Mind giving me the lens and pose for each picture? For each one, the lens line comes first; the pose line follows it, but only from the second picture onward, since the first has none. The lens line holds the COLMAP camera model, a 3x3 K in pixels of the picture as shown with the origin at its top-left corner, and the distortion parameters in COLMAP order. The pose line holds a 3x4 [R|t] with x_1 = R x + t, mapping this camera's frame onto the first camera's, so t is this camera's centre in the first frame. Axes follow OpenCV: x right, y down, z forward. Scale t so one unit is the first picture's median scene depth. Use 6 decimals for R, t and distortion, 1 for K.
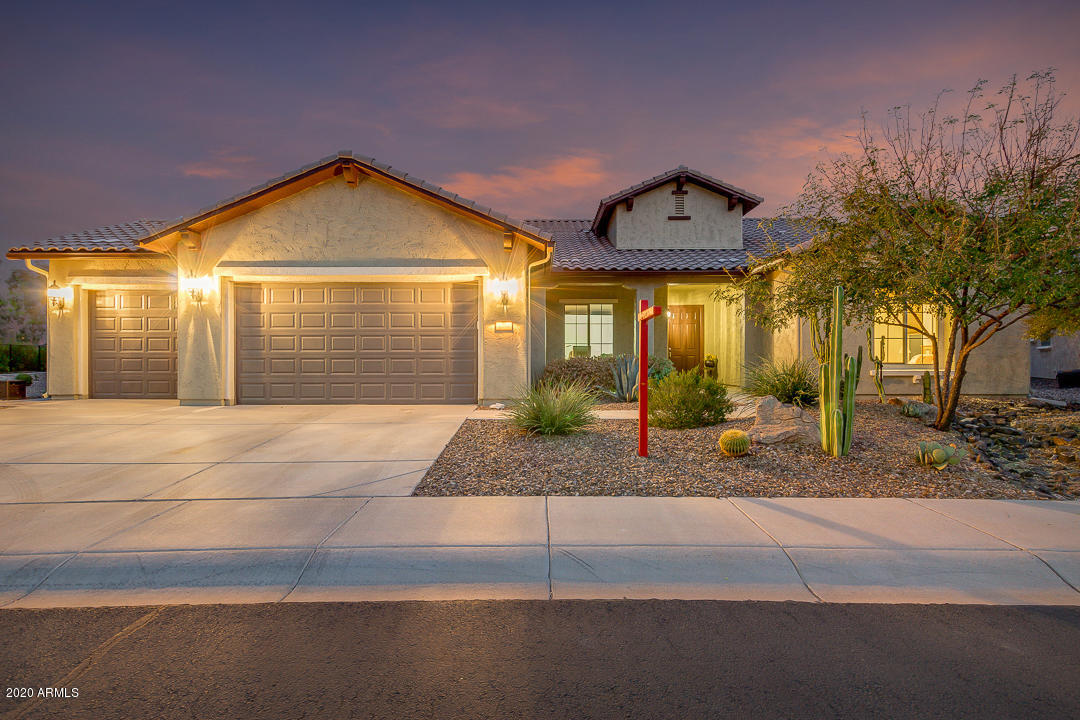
lens RADIAL K [[526.7, 0, 534.9], [0, 526.7, 363.7], [0, 0, 1]] dist [0.003903, -0.001257]
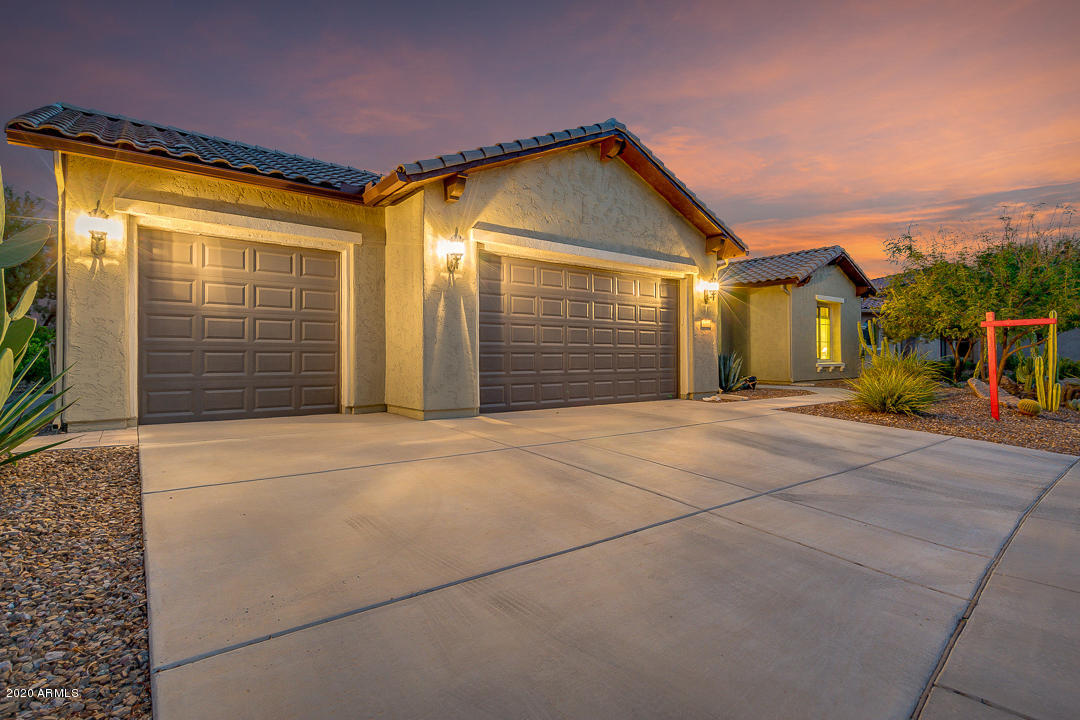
lens RADIAL K [[526.7, 0, 535.2], [0, 526.7, 353.5], [0, 0, 1]] dist [0.003903, -0.001257]
pose [[0.796168, 0.003732, 0.605064, -0.977210], [0.003326, 0.999939, -0.010544, -0.000279], [-0.605066, 0.010407, 0.796107, 0.360089]]
